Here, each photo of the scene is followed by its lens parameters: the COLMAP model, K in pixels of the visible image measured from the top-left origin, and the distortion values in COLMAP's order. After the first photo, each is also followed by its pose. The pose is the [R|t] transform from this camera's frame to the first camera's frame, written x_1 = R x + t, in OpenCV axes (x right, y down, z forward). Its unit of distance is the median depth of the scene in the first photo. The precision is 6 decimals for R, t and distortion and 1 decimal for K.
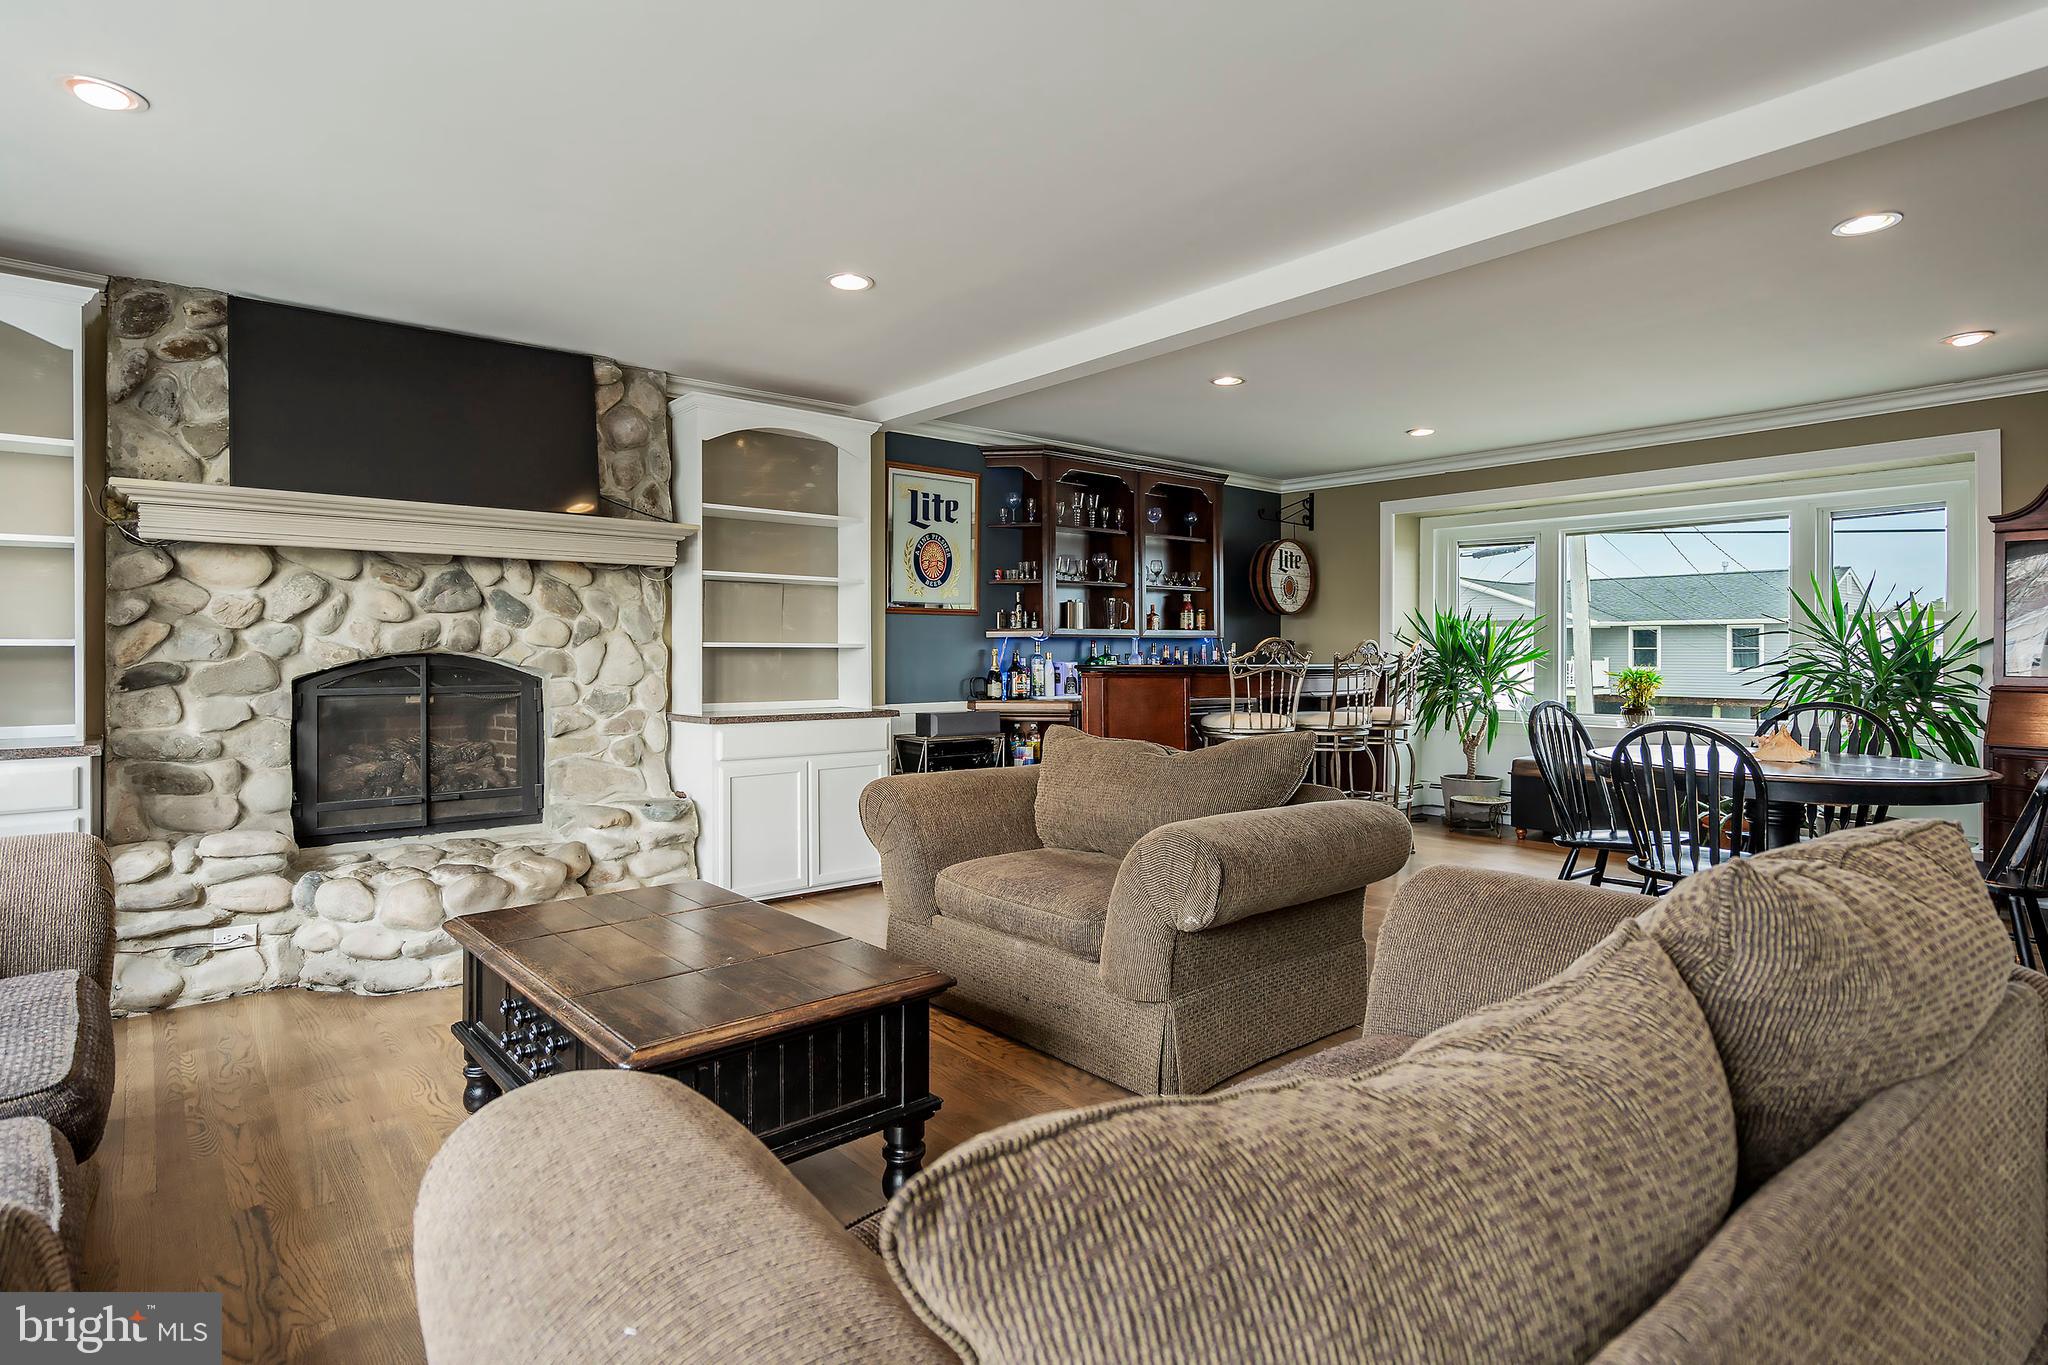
lens RADIAL K [[1057.8, 0, 1013.5], [0, 1057.8, 641.0], [0, 0, 1]] dist [0.003115, 0.000963]
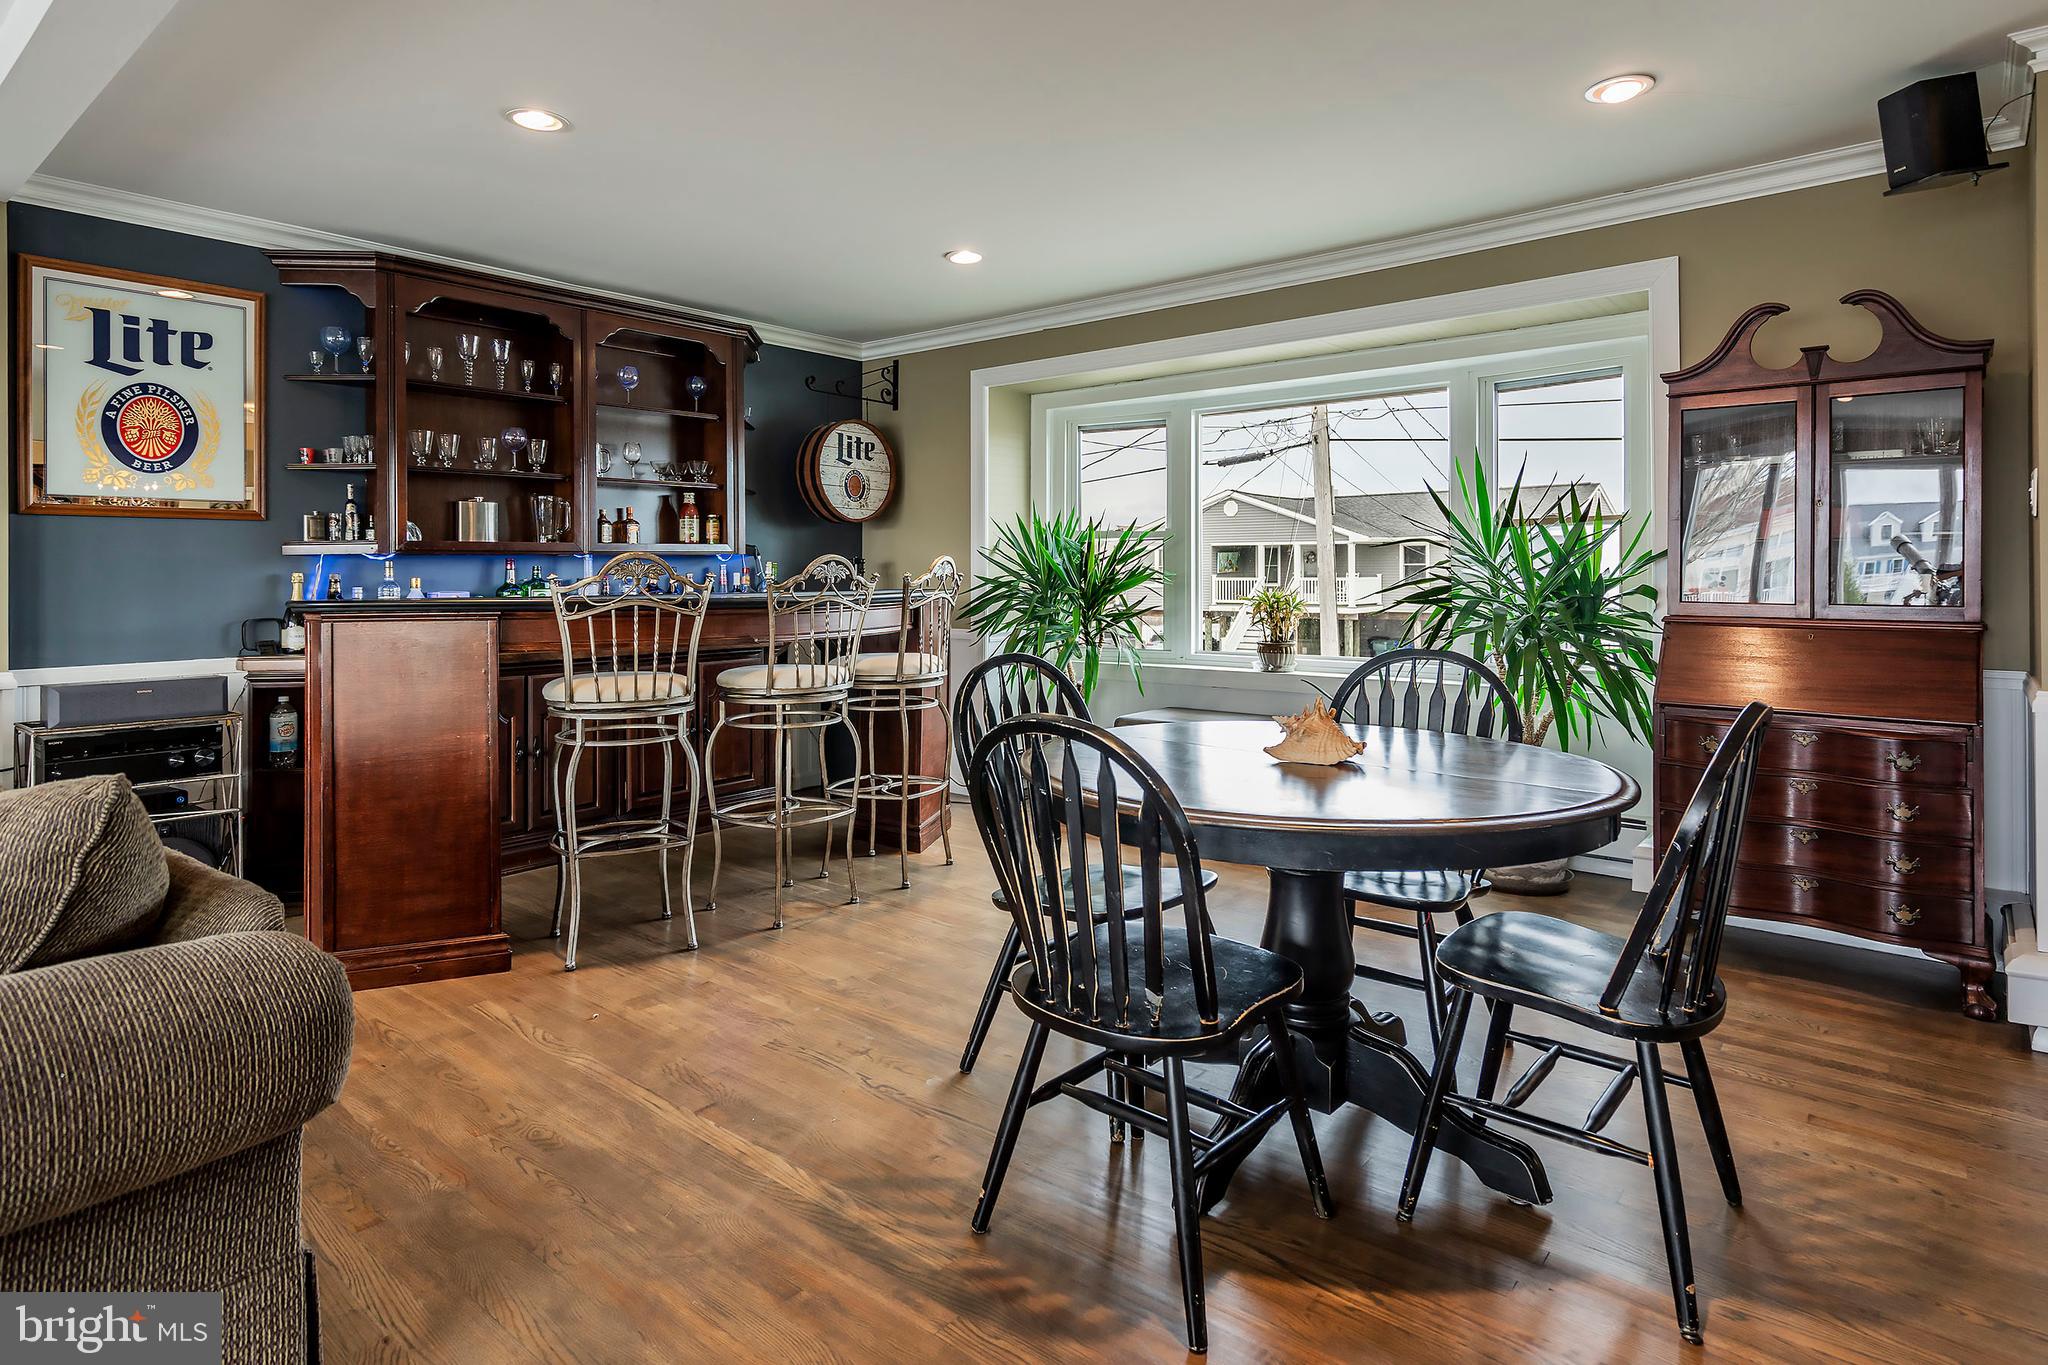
lens RADIAL K [[1107.3, 0, 1024.7], [0, 1107.3, 569.7], [0, 0, 1]] dist [0.003747, 0.001757]
pose [[0.985166, -0.006634, 0.171479, 0.308368], [0.005707, 0.999966, 0.005897, 0.004201], [-0.171512, -0.004831, 0.985170, 0.285365]]
